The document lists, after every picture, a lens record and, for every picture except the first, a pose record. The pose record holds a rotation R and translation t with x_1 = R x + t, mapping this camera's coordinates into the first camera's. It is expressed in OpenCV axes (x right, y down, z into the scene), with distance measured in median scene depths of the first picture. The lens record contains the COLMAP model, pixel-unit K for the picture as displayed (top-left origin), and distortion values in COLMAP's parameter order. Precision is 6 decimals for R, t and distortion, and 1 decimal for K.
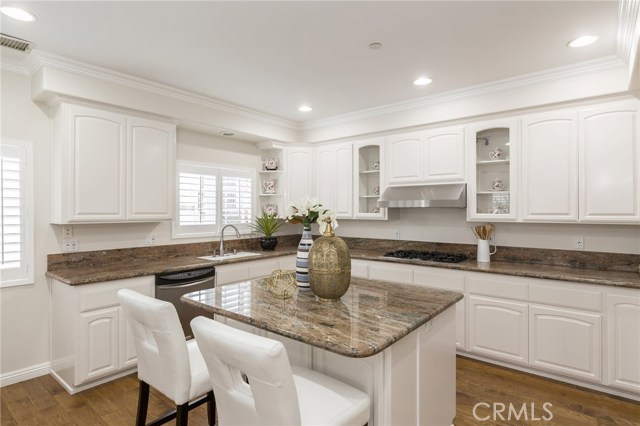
lens RADIAL K [[334.7, 0, 345.4], [0, 334.7, 208.6], [0, 0, 1]] dist [0.000080, 0.000140]
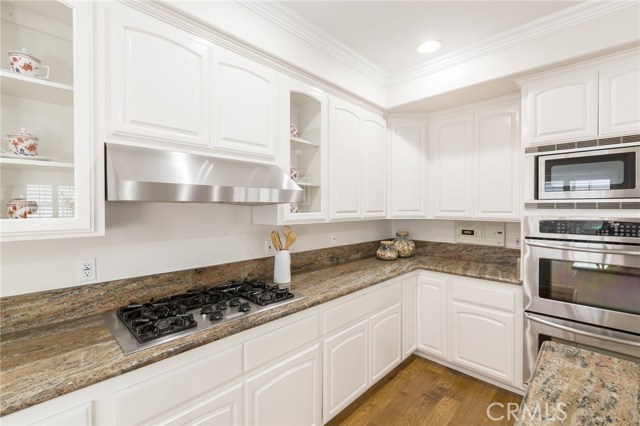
lens RADIAL K [[281.8, 0, 310.8], [0, 281.8, 209.7], [0, 0, 1]] dist [0.000792, 0.000855]
pose [[0.157546, -0.012064, 0.987438, -0.160787], [-0.005442, 0.999900, 0.013085, 0.000705], [-0.987497, -0.007435, 0.157465, 0.887043]]
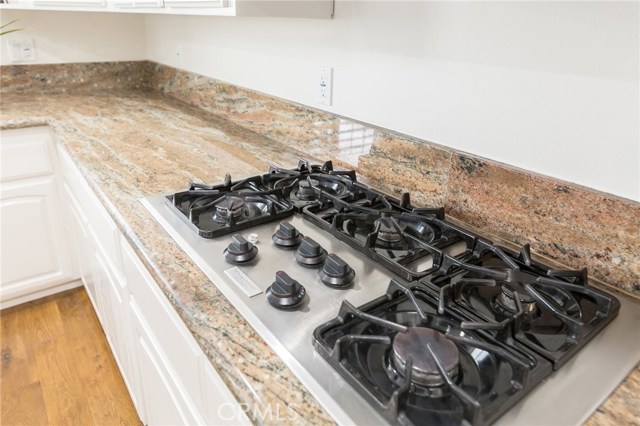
lens RADIAL K [[424.9, 0, 322.7], [0, 424.9, 212.6], [0, 0, 1]] dist [-0.002644, 0.001029]
pose [[0.958952, 0.141081, -0.245983, 0.311120], [-0.024820, 0.905883, 0.422800, 0.038971], [0.282481, -0.399340, 0.872200, 0.900336]]
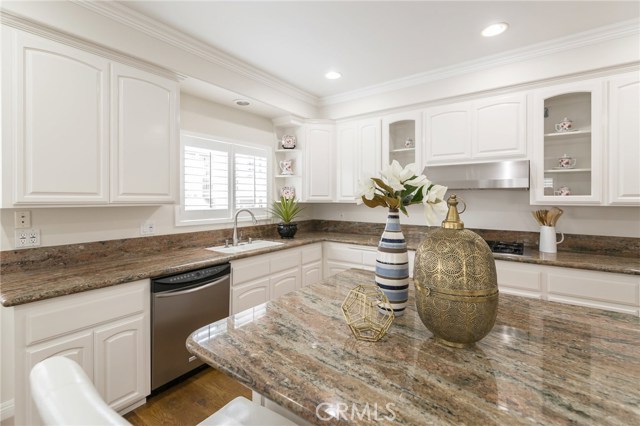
lens RADIAL K [[281.8, 0, 341.5], [0, 281.8, 197.7], [0, 0, 1]] dist [0.000792, 0.000855]
pose [[0.998937, 0.000561, 0.046094, -0.156113], [-0.000863, 0.999978, 0.006527, 0.016436], [-0.046090, -0.006560, 0.998916, 0.318229]]
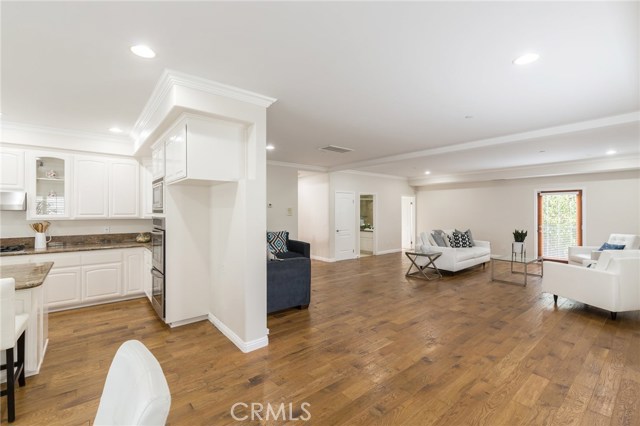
lens RADIAL K [[281.8, 0, 309.4], [0, 281.8, 212.3], [0, 0, 1]] dist [0.000792, 0.000855]
pose [[0.231970, -0.005431, 0.972708, -0.516555], [-0.006302, 0.999955, 0.007086, -0.010400], [-0.972703, -0.007774, 0.231925, -0.415128]]
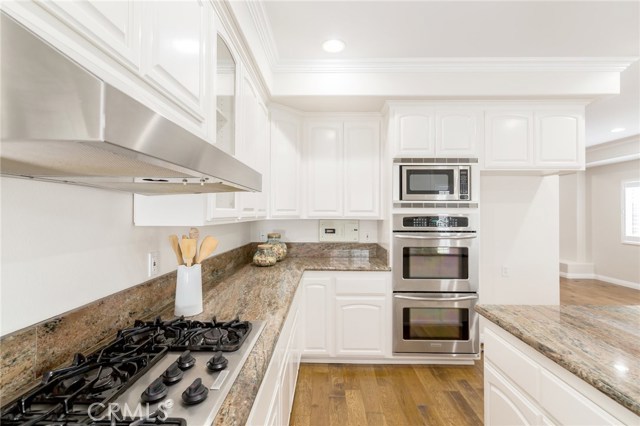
lens RADIAL K [[301.5, 0, 317.2], [0, 301.5, 209.0], [0, 0, 1]] dist [0.004793, -0.000988]
pose [[-0.568797, 0.007596, 0.822443, -0.027469], [-0.010061, 0.999818, -0.016192, 0.022316], [-0.822416, -0.017485, -0.568618, 1.139412]]
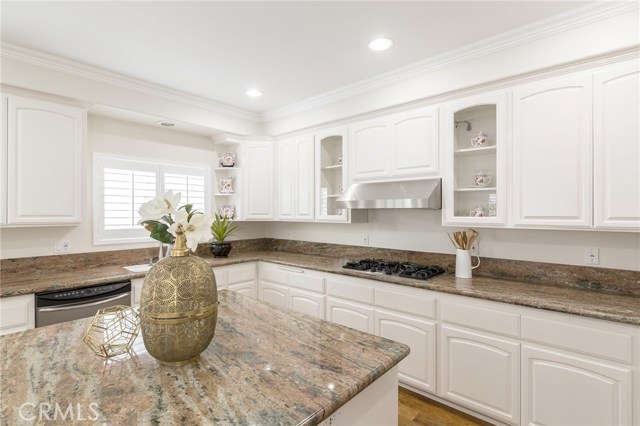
lens RADIAL K [[306.2, 0, 336.3], [0, 306.2, 210.4], [0, 0, 1]] dist [-0.004145, 0.000897]
pose [[0.998354, 0.000188, -0.057358, 0.161437], [-0.000052, 0.999997, 0.002381, -0.000882], [0.057358, -0.002374, 0.998351, 0.274835]]
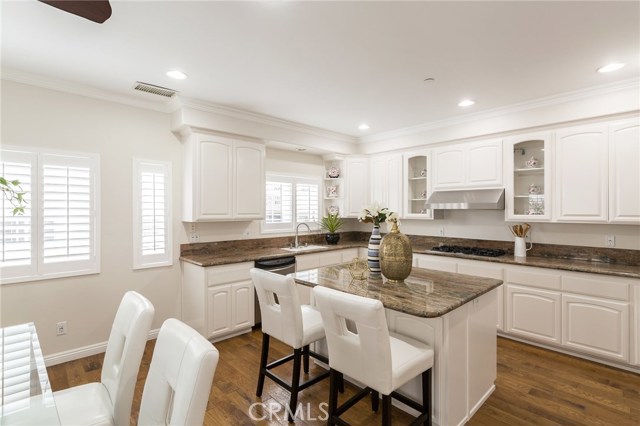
lens RADIAL K [[306.2, 0, 346.8], [0, 306.2, 208.4], [0, 0, 1]] dist [-0.004145, 0.000897]
pose [[0.992370, 0.000284, -0.123294, -0.053324], [-0.000106, 0.999999, 0.001453, -0.008432], [0.123294, -0.001428, 0.992369, -0.125294]]
